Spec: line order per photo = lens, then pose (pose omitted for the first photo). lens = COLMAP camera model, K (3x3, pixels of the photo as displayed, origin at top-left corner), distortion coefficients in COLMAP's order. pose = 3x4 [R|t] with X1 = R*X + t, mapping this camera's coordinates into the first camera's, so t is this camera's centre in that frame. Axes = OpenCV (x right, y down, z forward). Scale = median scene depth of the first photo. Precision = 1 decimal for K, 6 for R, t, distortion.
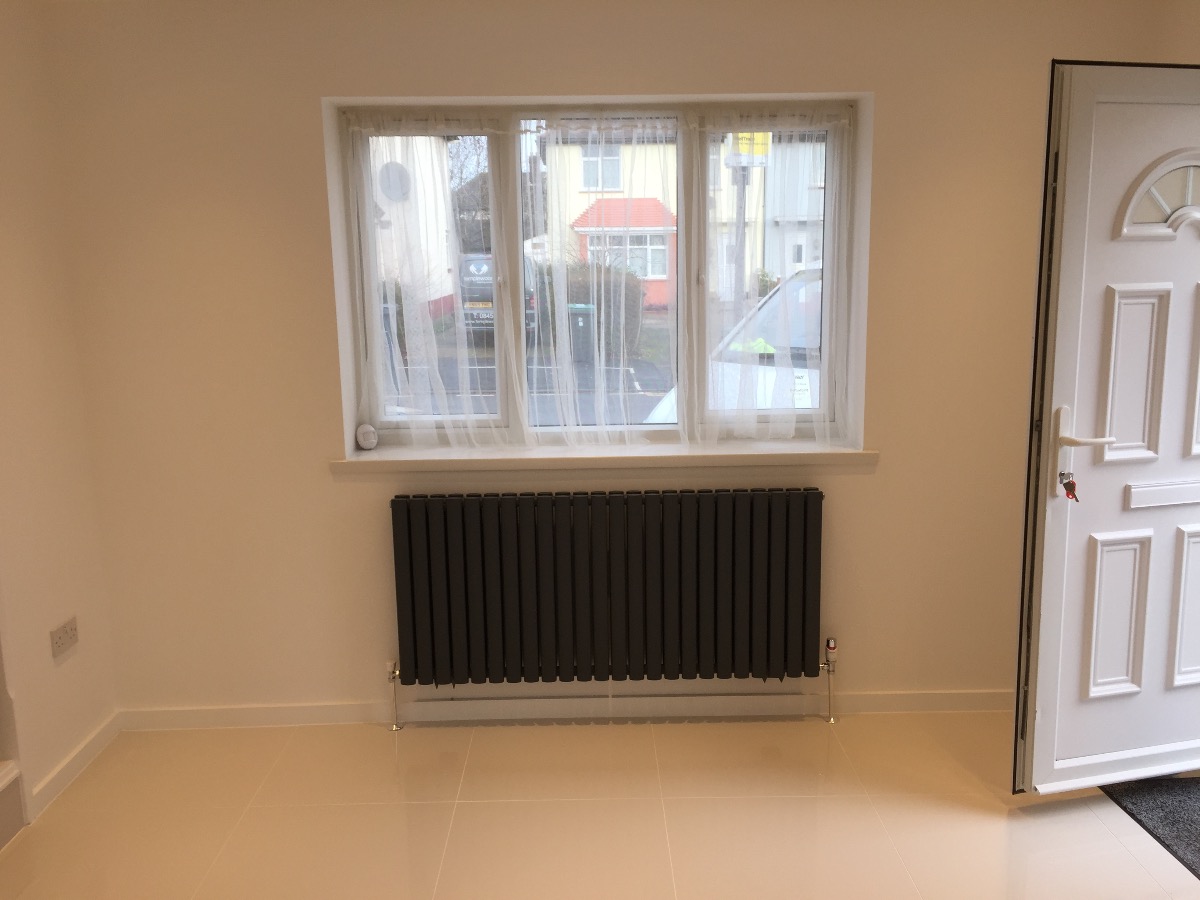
lens RADIAL K [[1013.4, 0, 600.0], [0, 1013.4, 450.0], [0, 0, 1]] dist [0.168656, 0.002565]
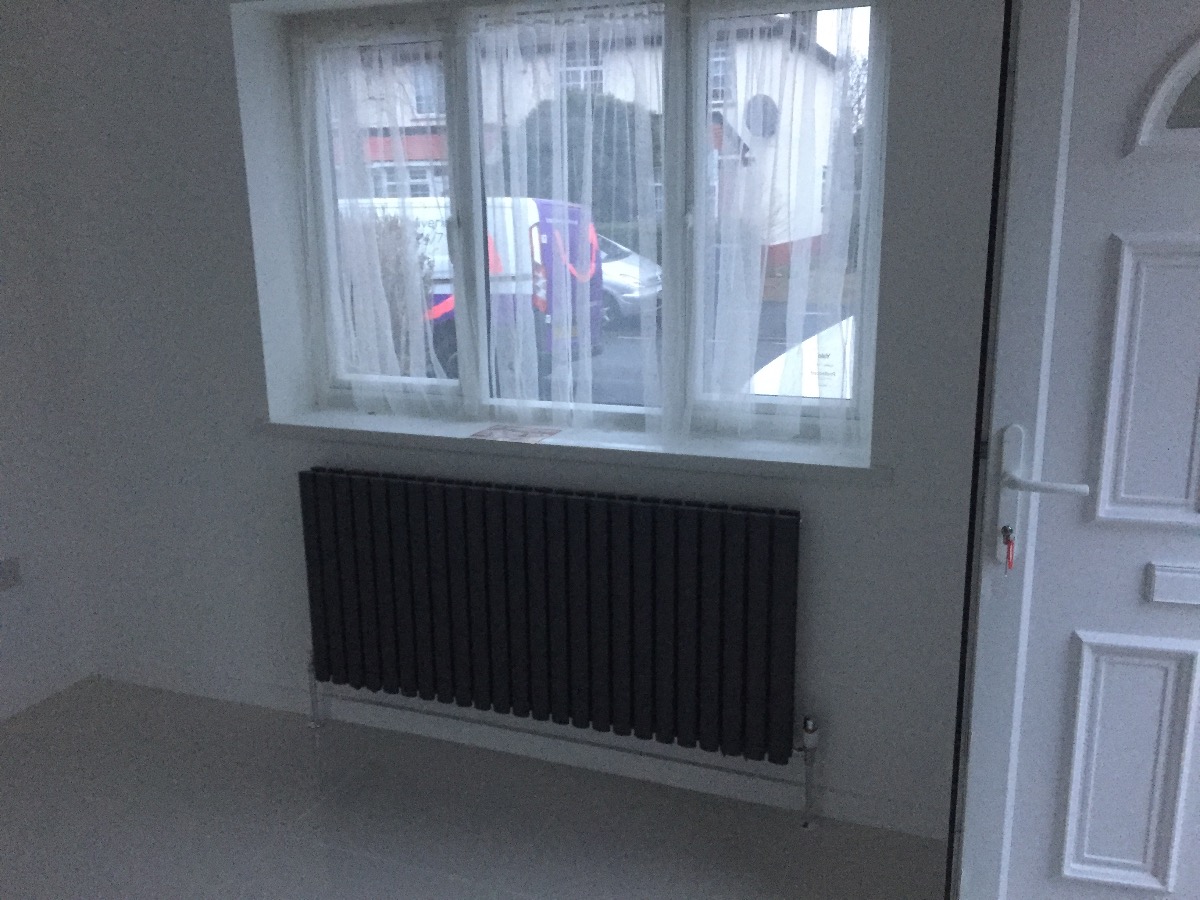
lens RADIAL K [[1100.1, 0, 600.0], [0, 1100.1, 450.0], [0, 0, 1]] dist [0.106624, -0.010193]
pose [[0.914730, 0.088928, -0.394159, 0.382109], [-0.074511, 0.995876, 0.051767, -0.034440], [0.397137, -0.017983, 0.917583, 0.223870]]
